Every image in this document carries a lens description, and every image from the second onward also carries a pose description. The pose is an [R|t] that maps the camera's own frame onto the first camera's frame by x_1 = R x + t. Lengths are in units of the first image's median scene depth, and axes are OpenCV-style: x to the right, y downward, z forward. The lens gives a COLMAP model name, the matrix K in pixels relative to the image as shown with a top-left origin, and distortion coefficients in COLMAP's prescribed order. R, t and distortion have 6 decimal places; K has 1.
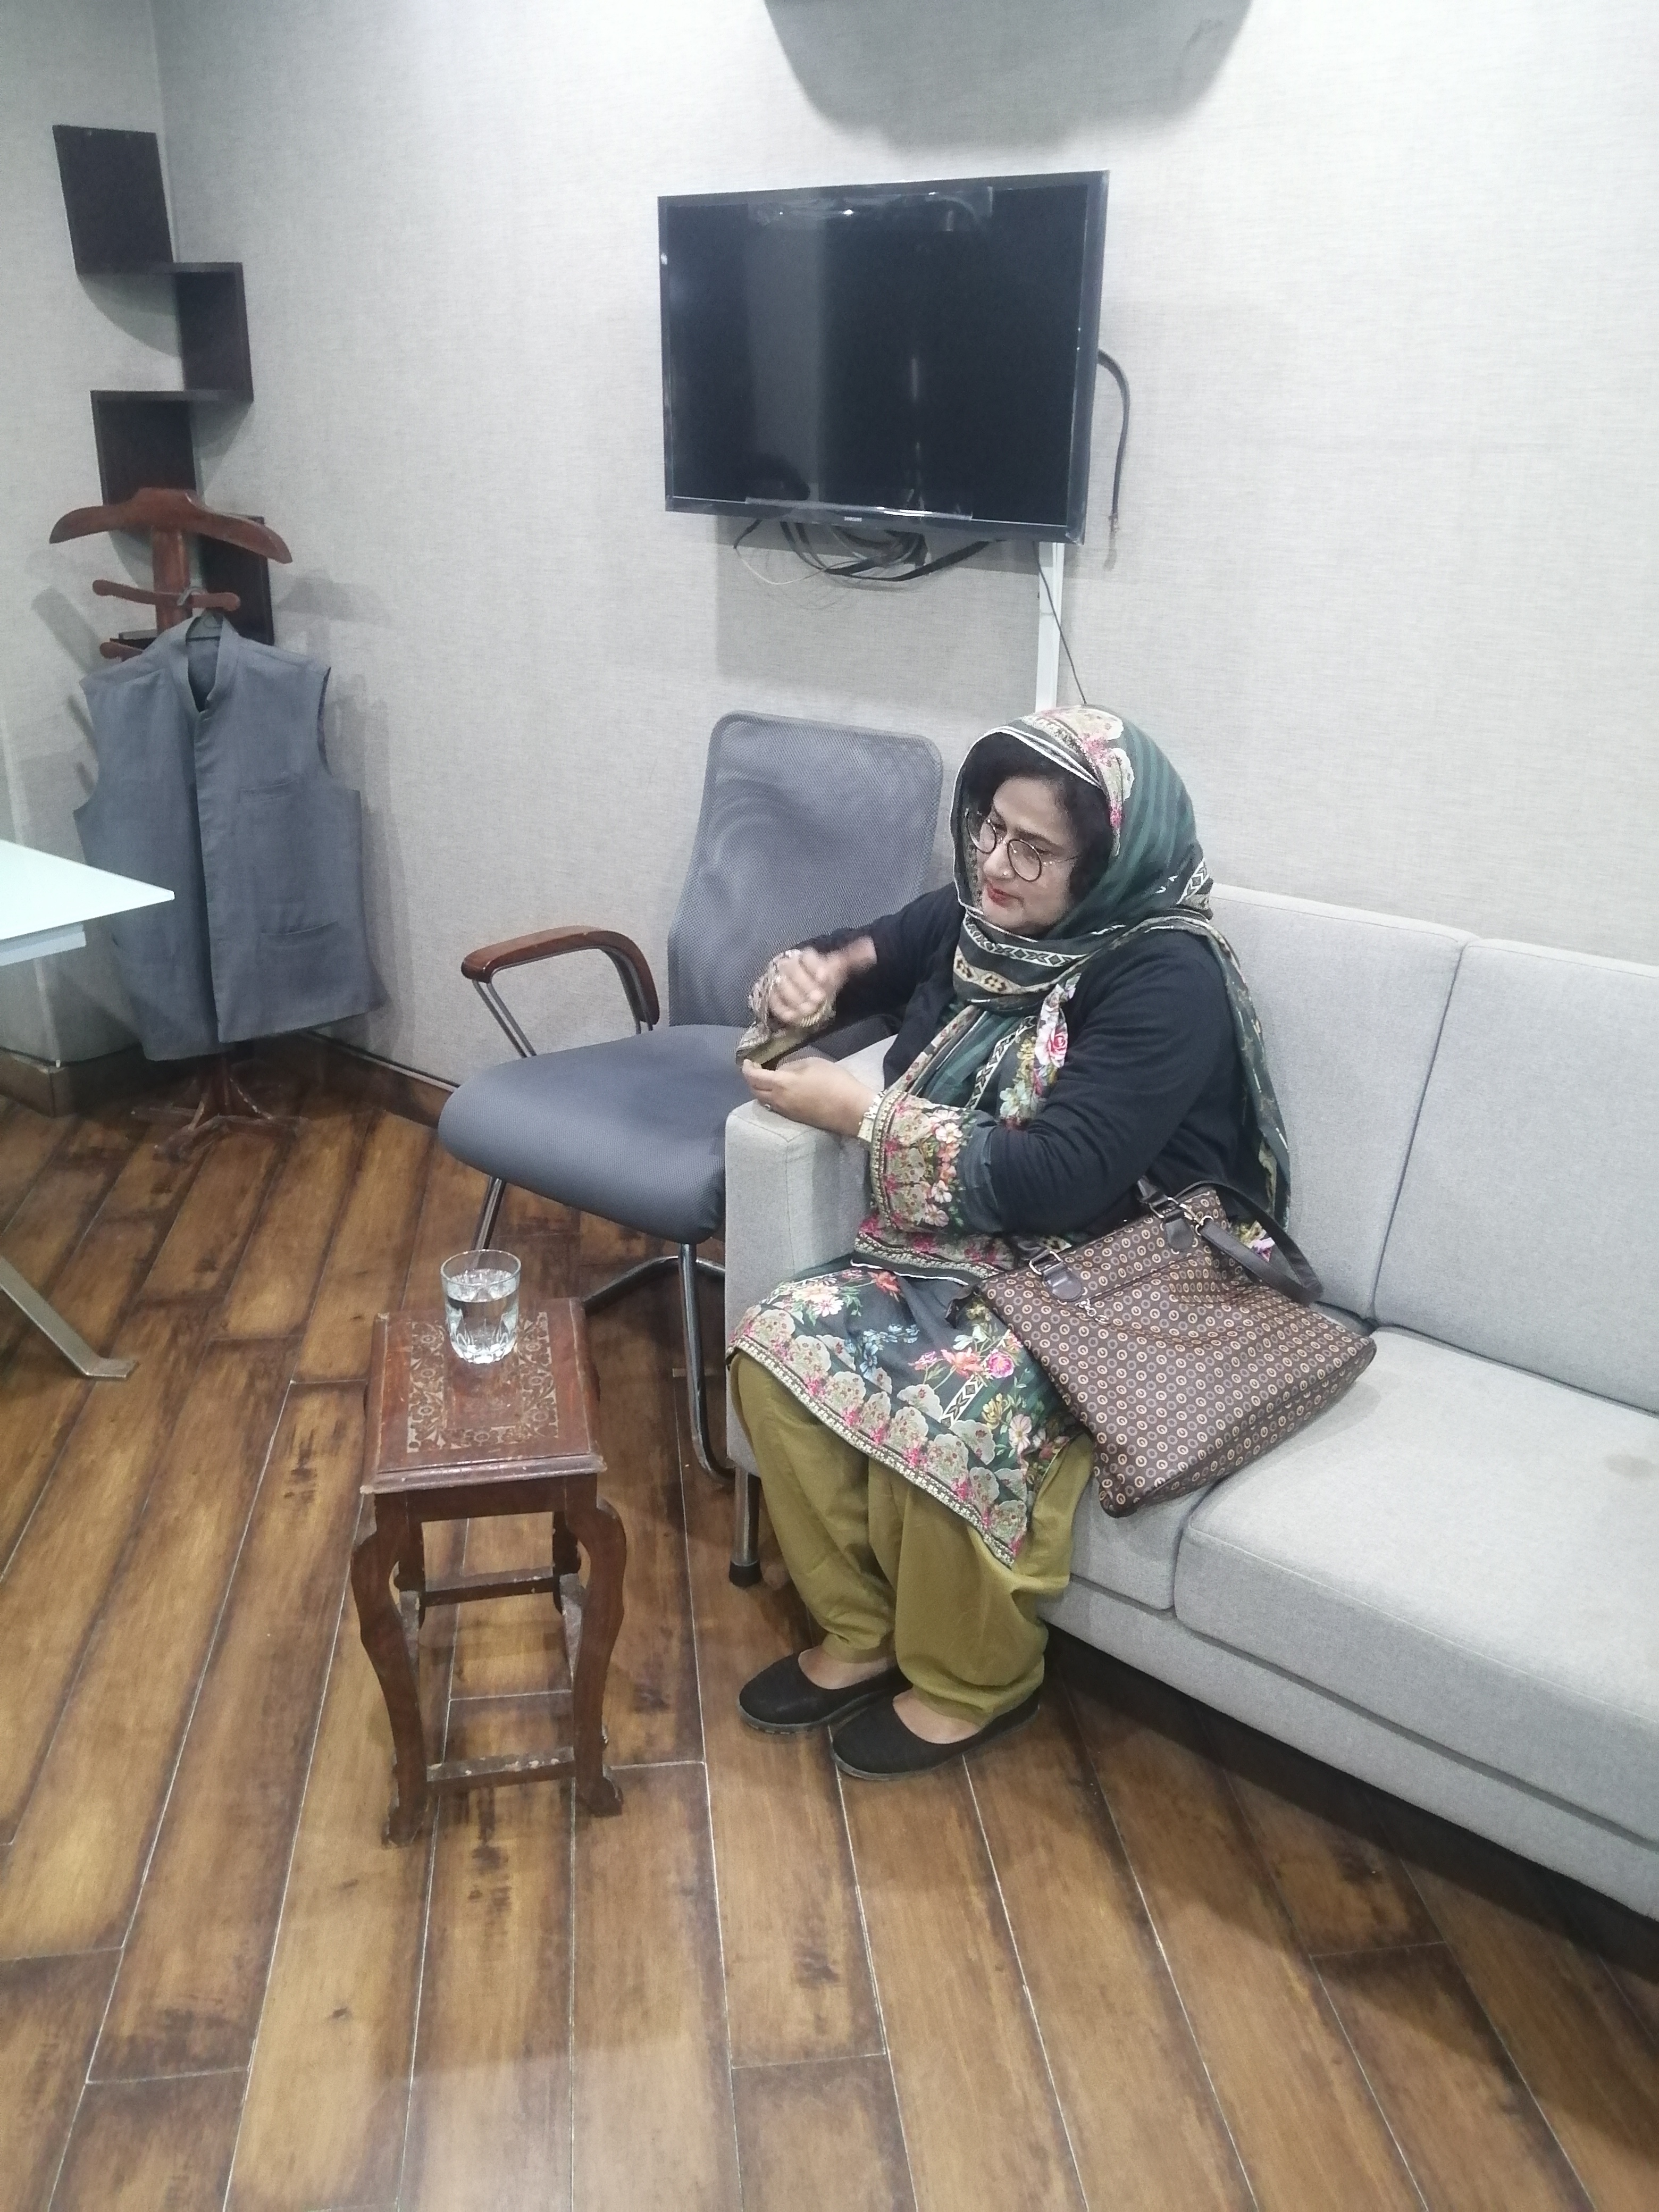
lens RADIAL K [[1755.5, 0, 842.1], [0, 1755.5, 1087.0], [0, 0, 1]] dist [0.024852, -0.051625]
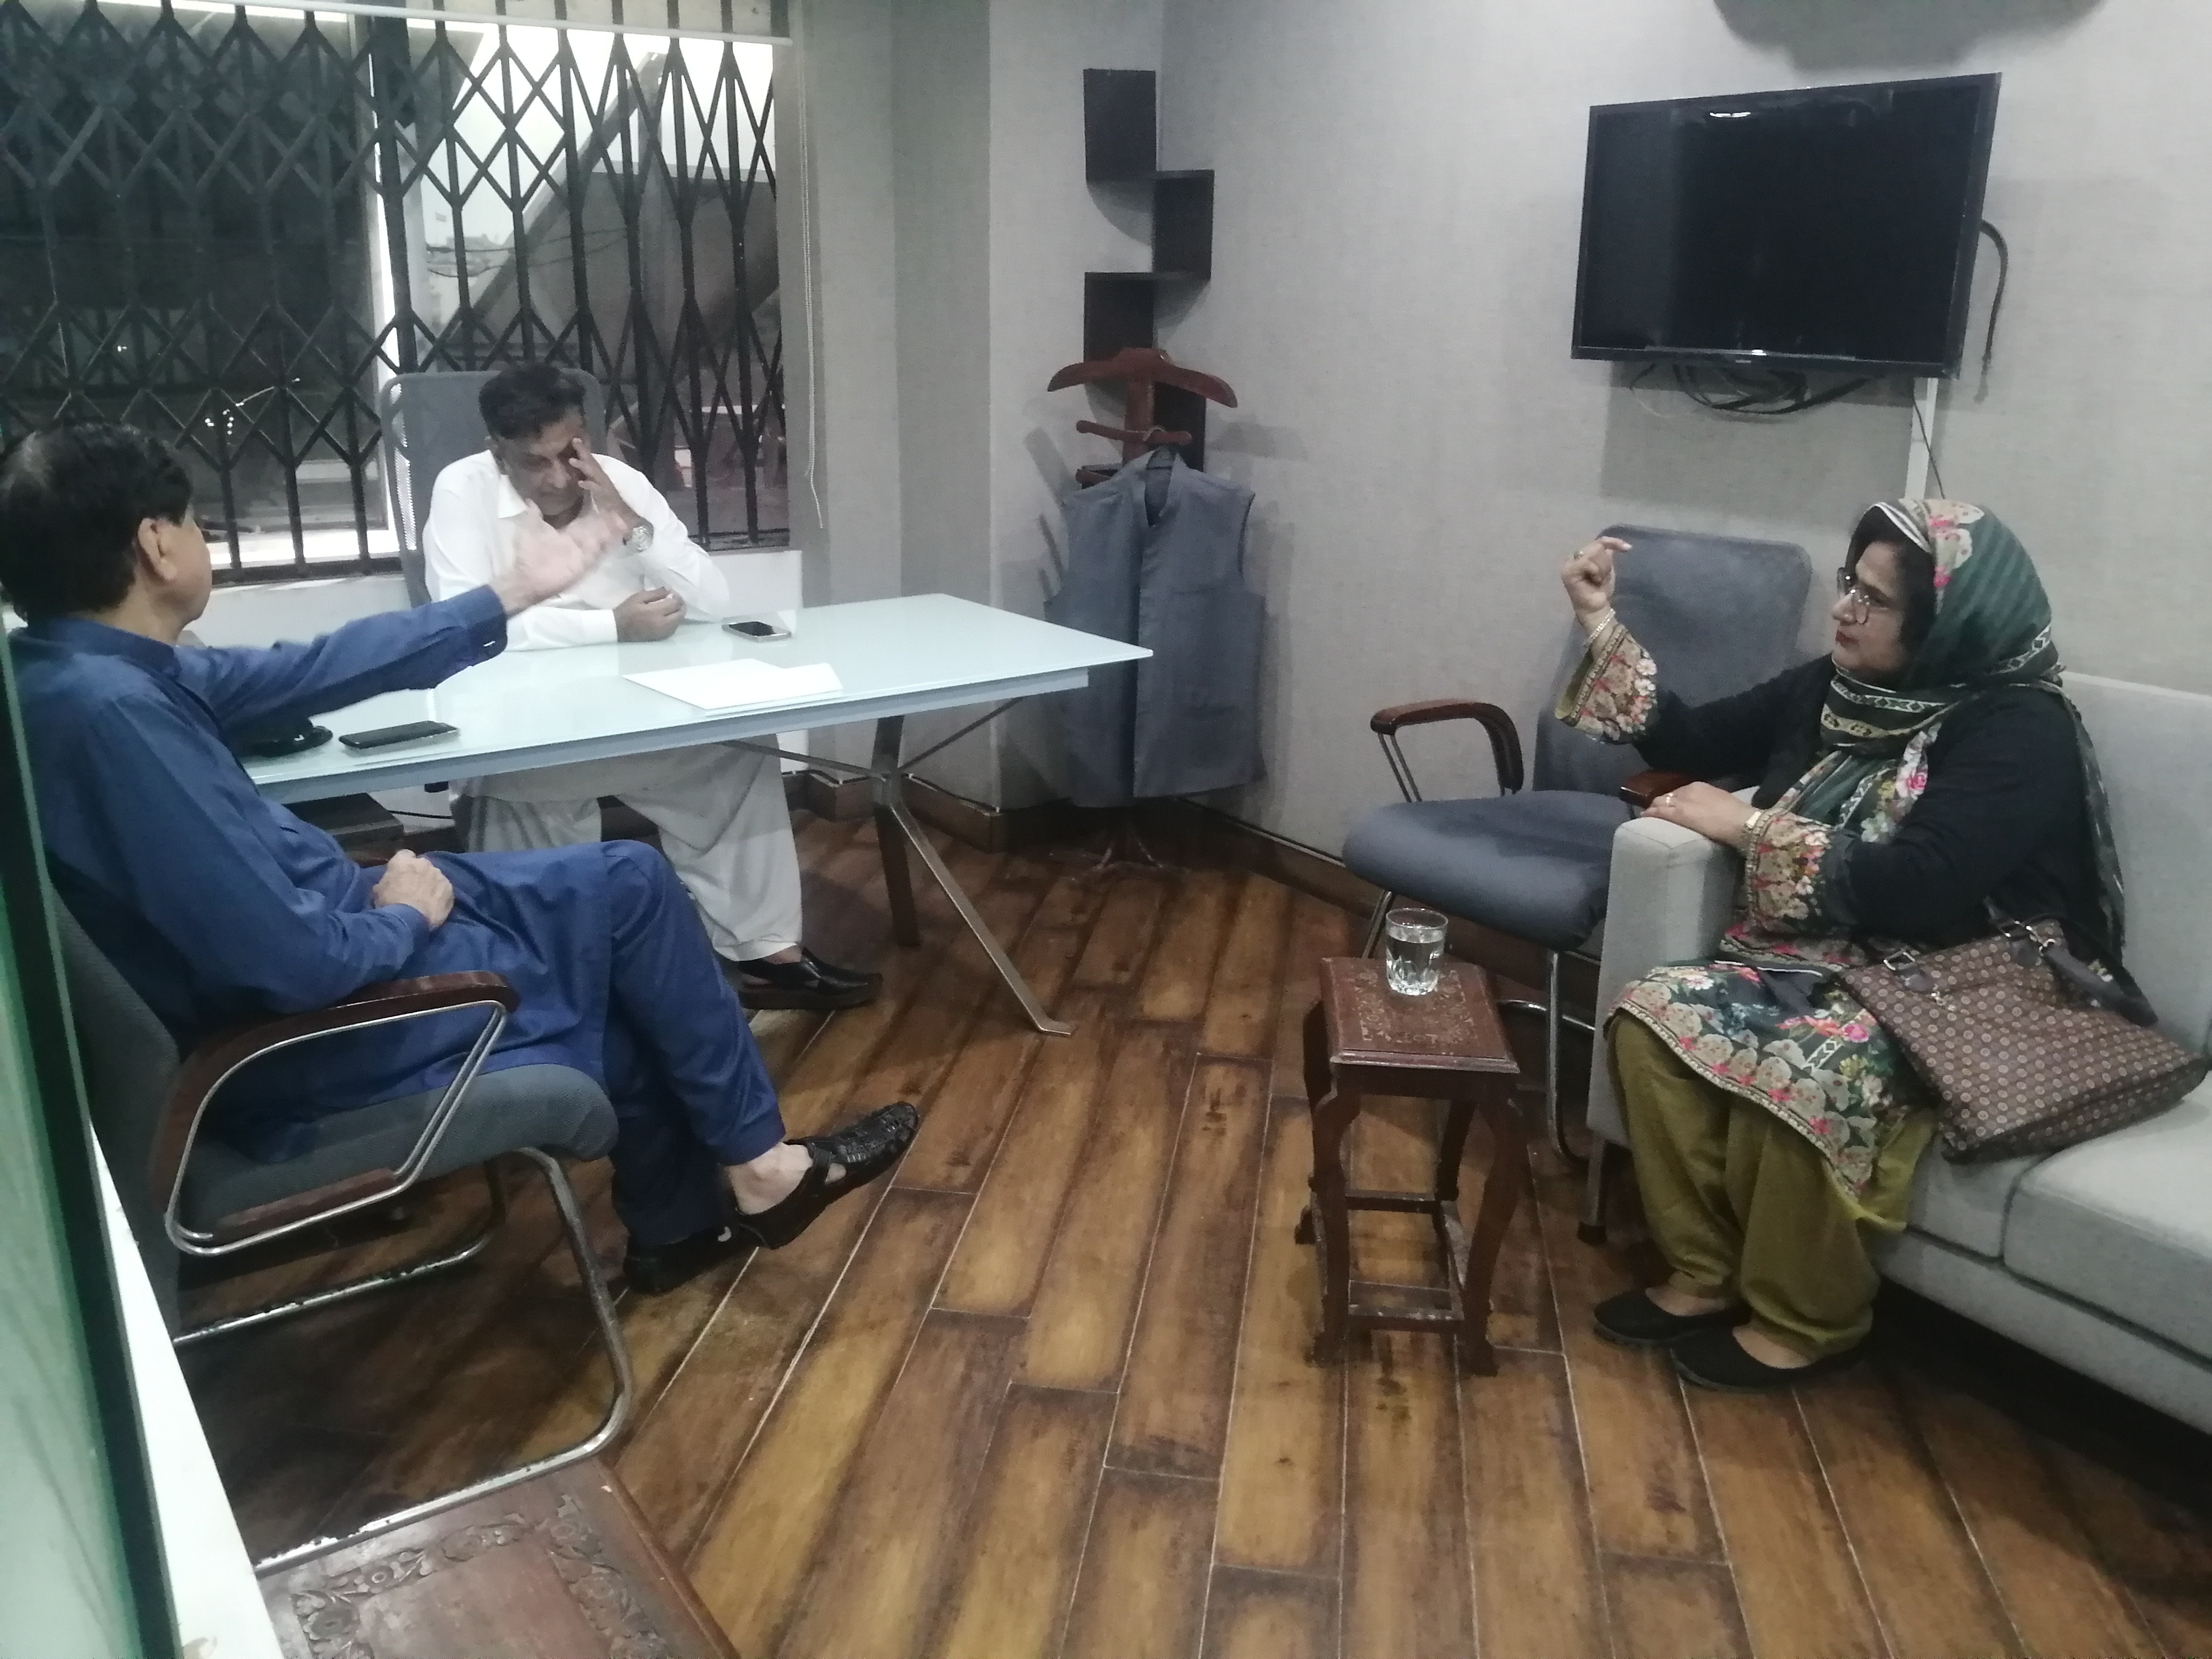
lens RADIAL K [[1755.5, 0, 1088.4], [0, 1755.5, 836.1], [0, 0, 1]] dist [0.024852, -0.051625]
pose [[0.959853, 0.073756, -0.270633, -0.075177], [-0.095275, 0.993177, -0.067241, 0.119837], [0.263828, 0.090326, 0.960331, -0.232415]]
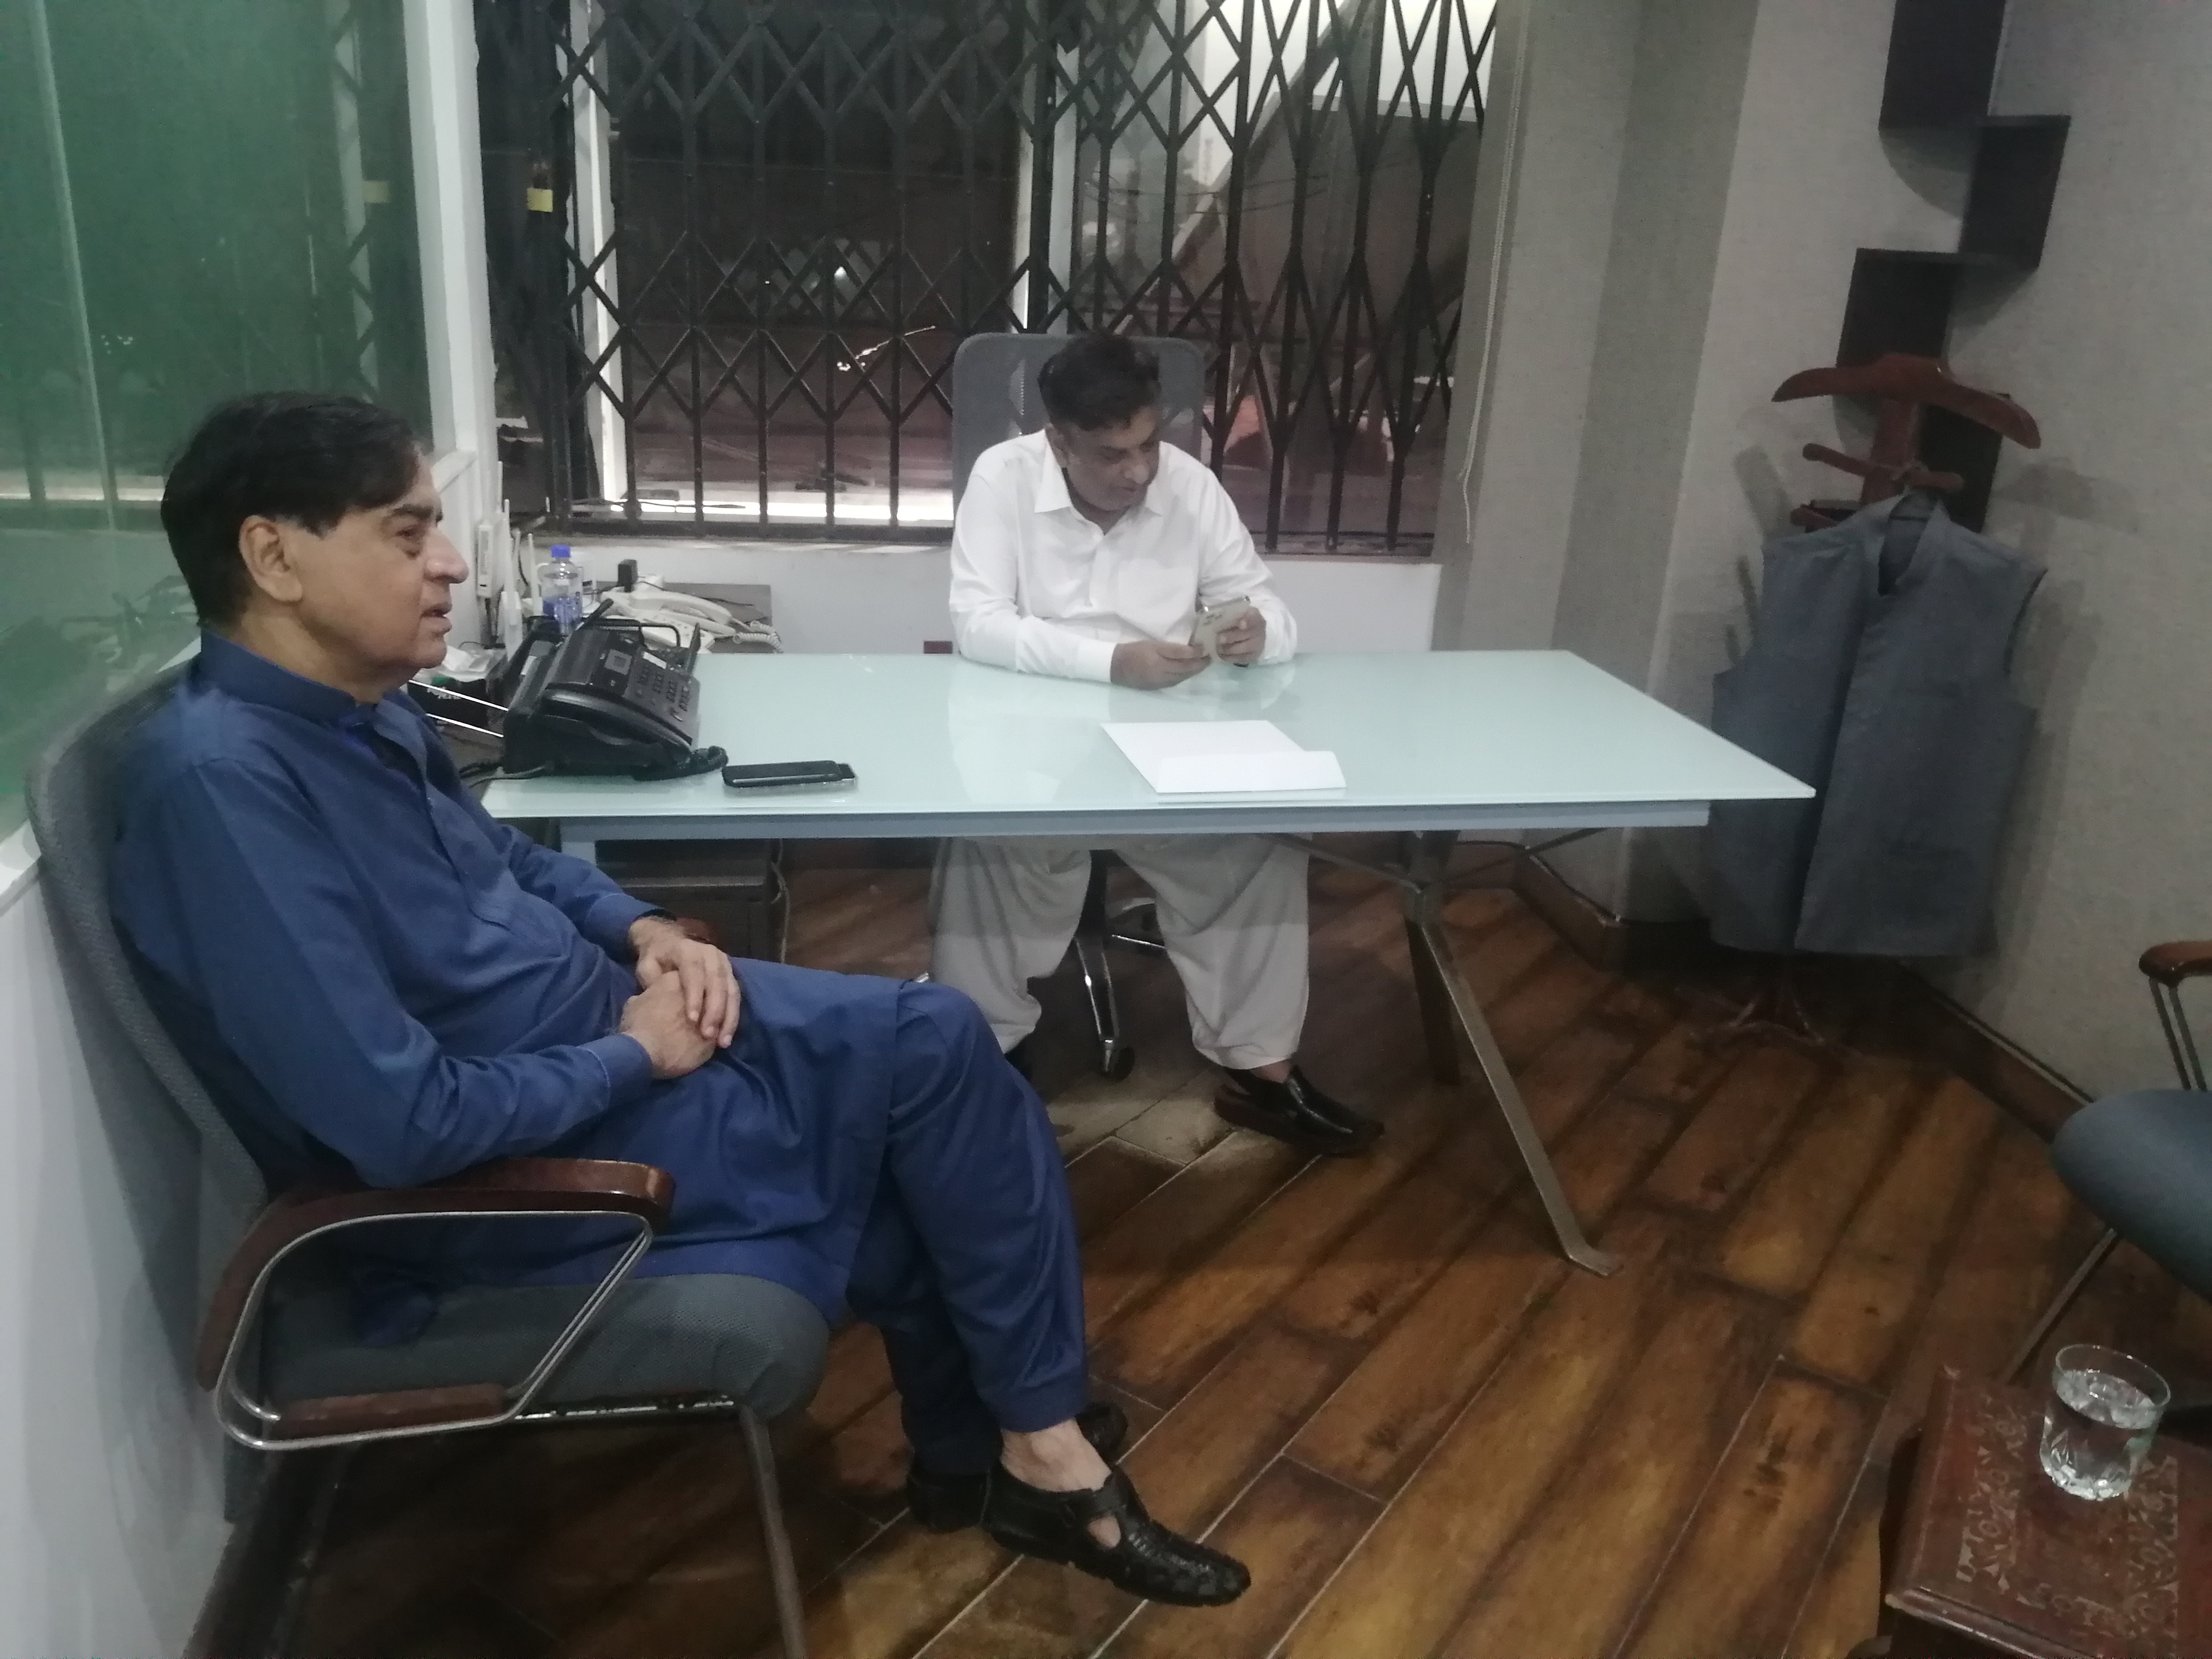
lens RADIAL K [[1755.5, 0, 1096.3], [0, 1755.5, 810.8], [0, 0, 1]] dist [0.024852, -0.051625]
pose [[0.741283, 0.232902, -0.629489, -0.088155], [-0.278543, 0.960039, 0.027189, -0.023777], [0.610667, 0.155185, 0.776533, 0.084558]]
